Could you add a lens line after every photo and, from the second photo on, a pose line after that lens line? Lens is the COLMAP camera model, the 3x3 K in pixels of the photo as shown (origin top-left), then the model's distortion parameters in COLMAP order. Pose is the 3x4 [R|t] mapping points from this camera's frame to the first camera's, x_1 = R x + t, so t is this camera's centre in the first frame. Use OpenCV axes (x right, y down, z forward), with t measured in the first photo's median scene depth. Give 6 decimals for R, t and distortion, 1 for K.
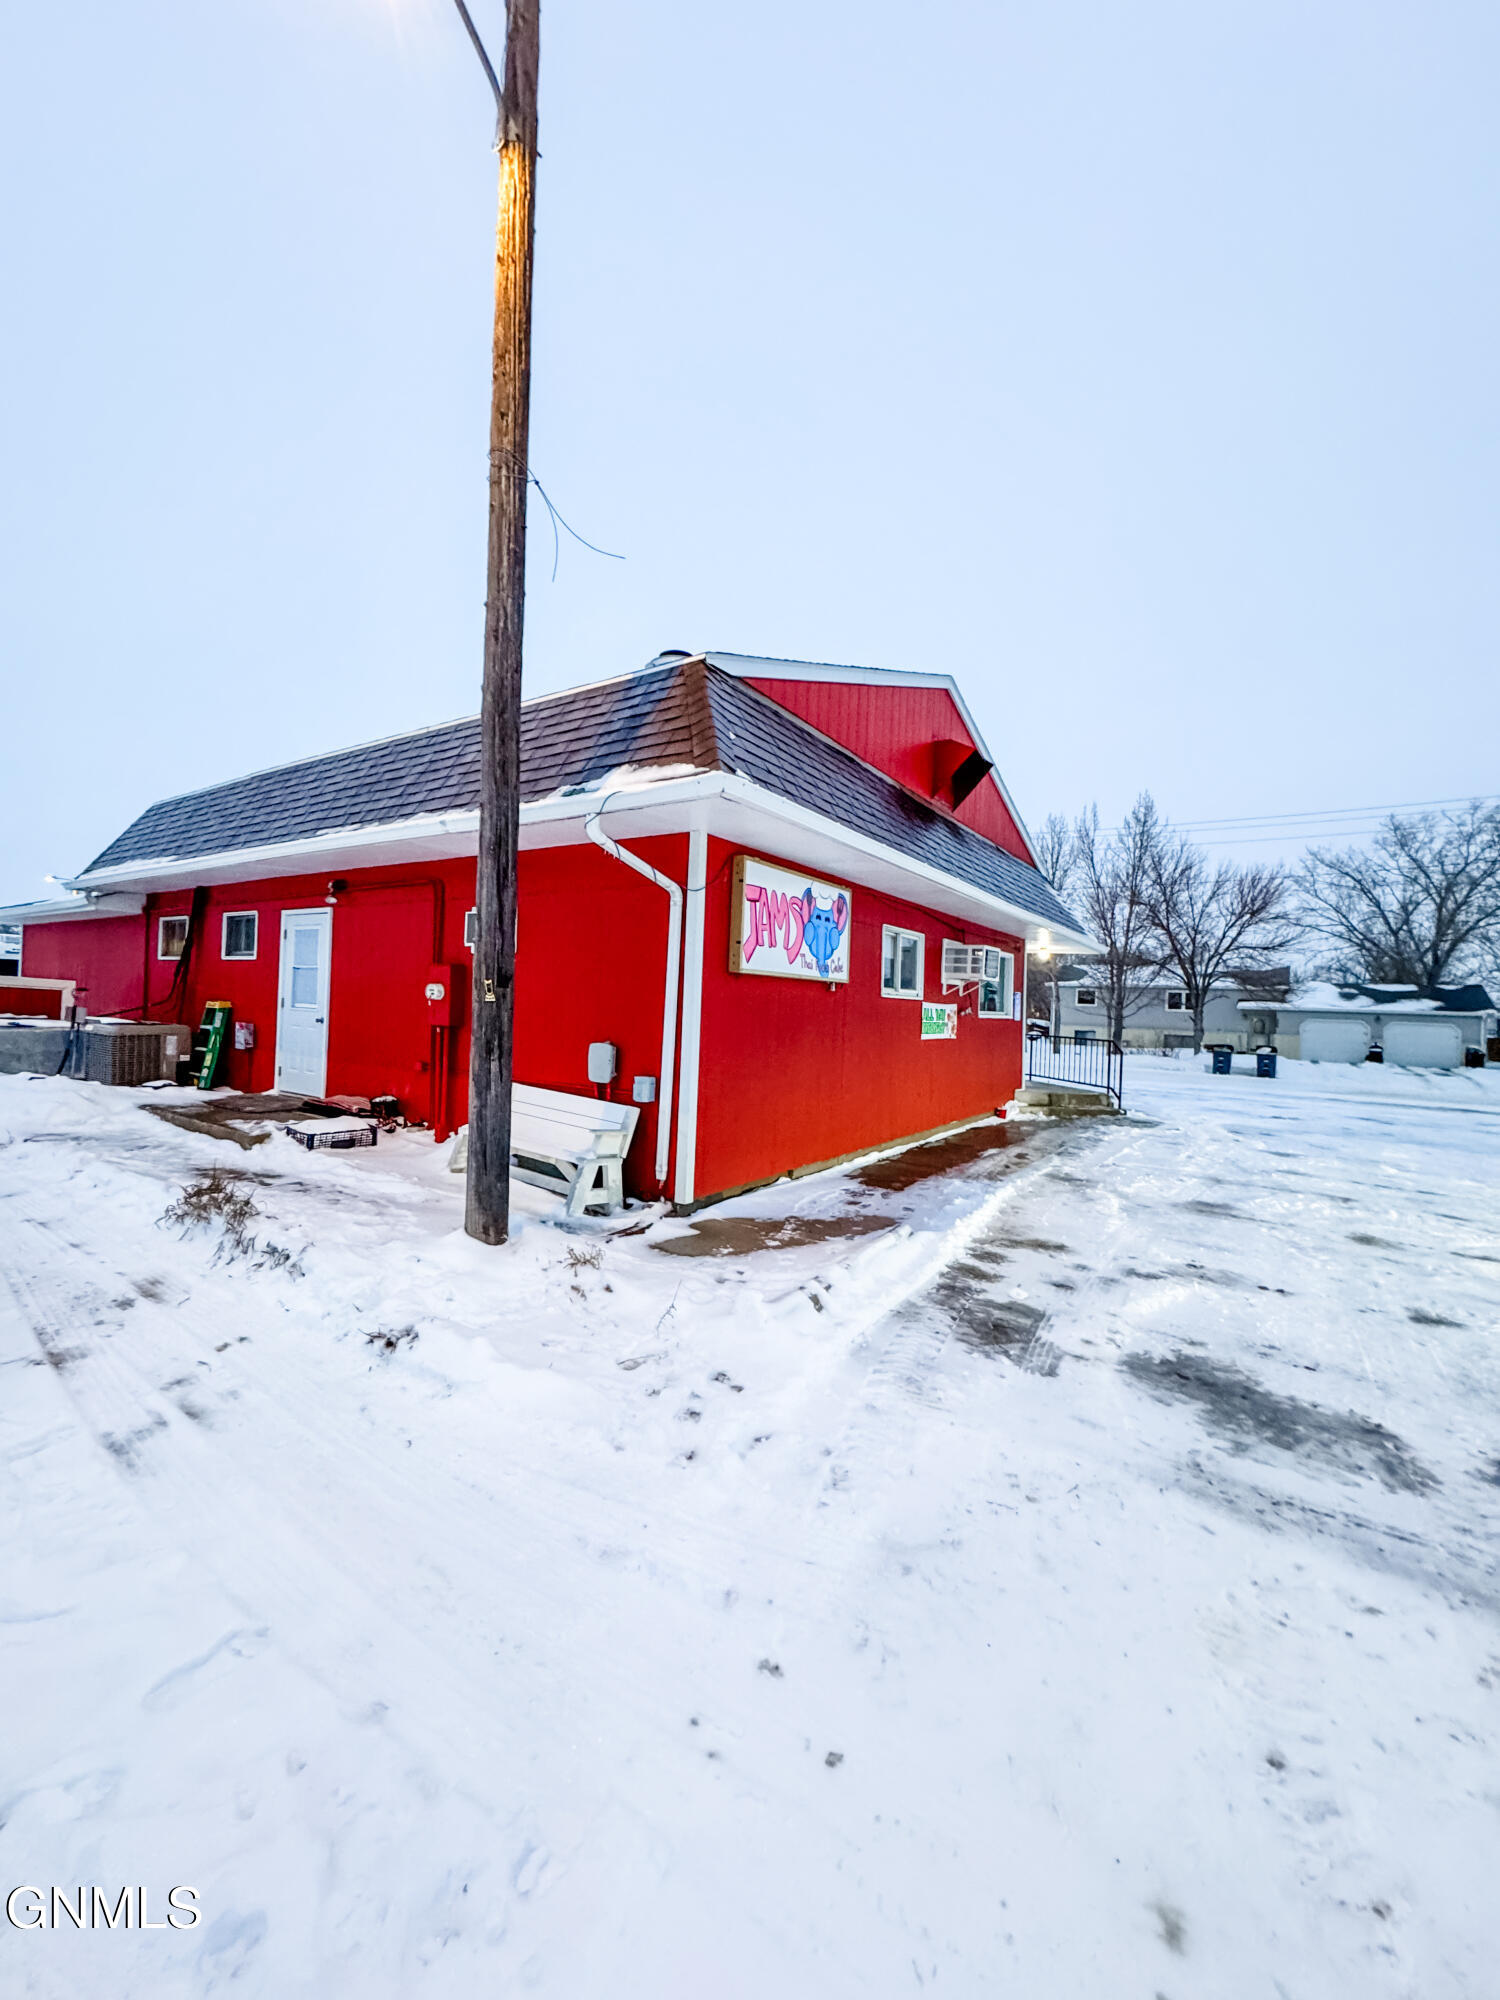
lens RADIAL K [[795.9, 0, 747.0], [0, 795.9, 1001.7], [0, 0, 1]] dist [-0.002930, 0.000187]
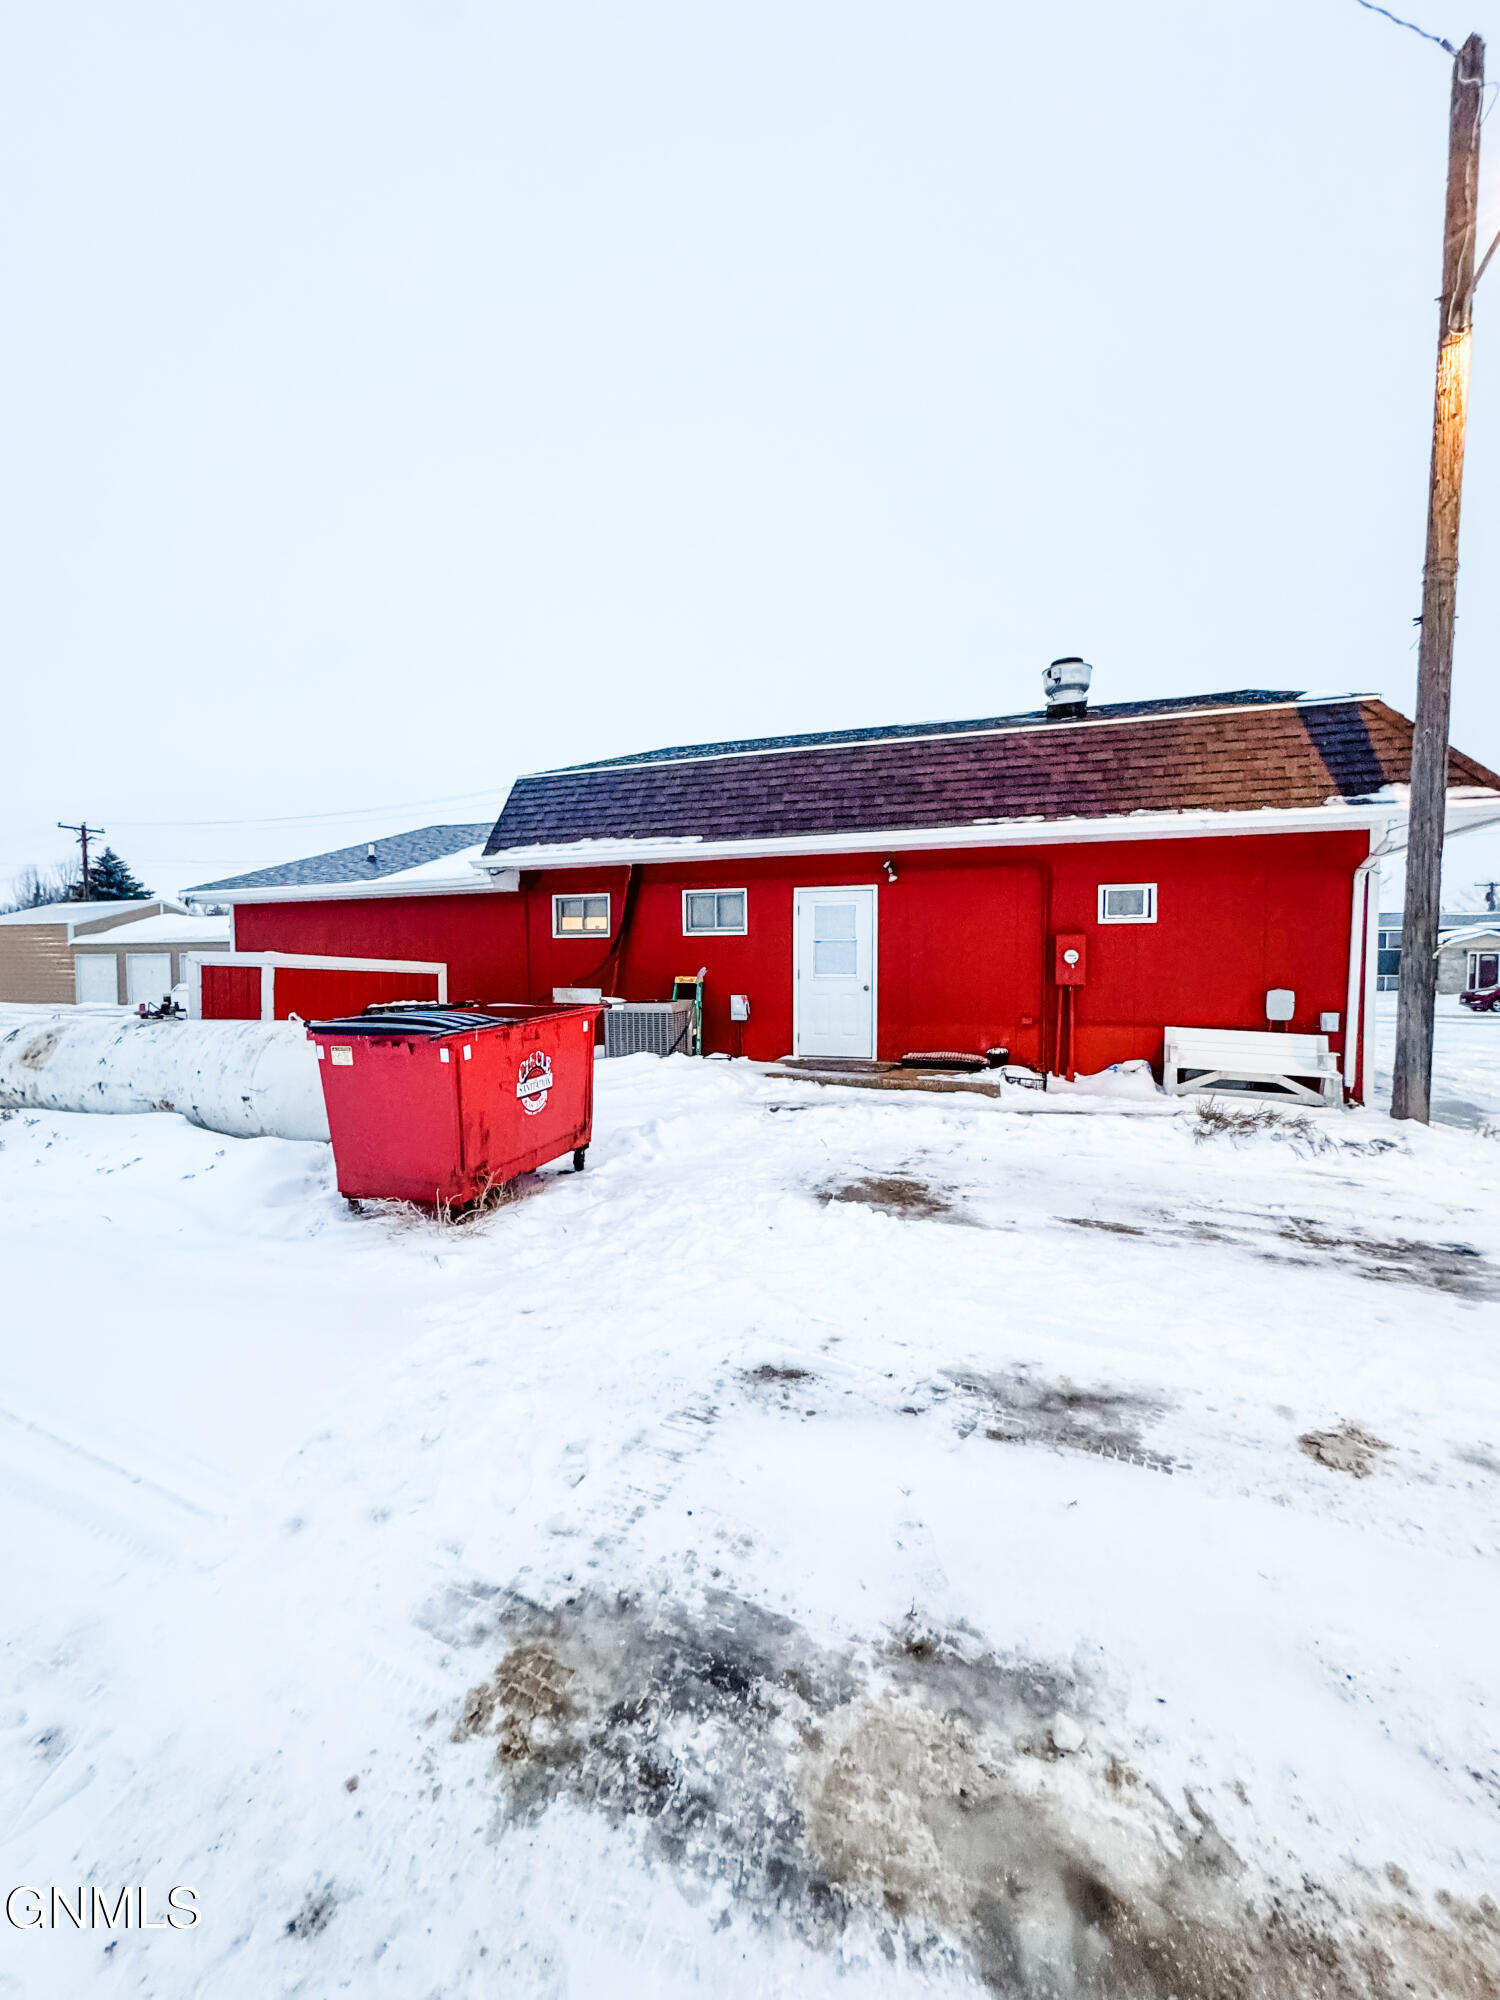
lens RADIAL K [[795.9, 0, 750.0], [0, 795.9, 1004.4], [0, 0, 1]] dist [-0.002930, 0.000187]
pose [[0.966932, -0.042789, 0.251418, -0.919936], [0.033549, 0.998599, 0.040928, -0.004119], [-0.252817, -0.031140, 0.967013, -0.024951]]
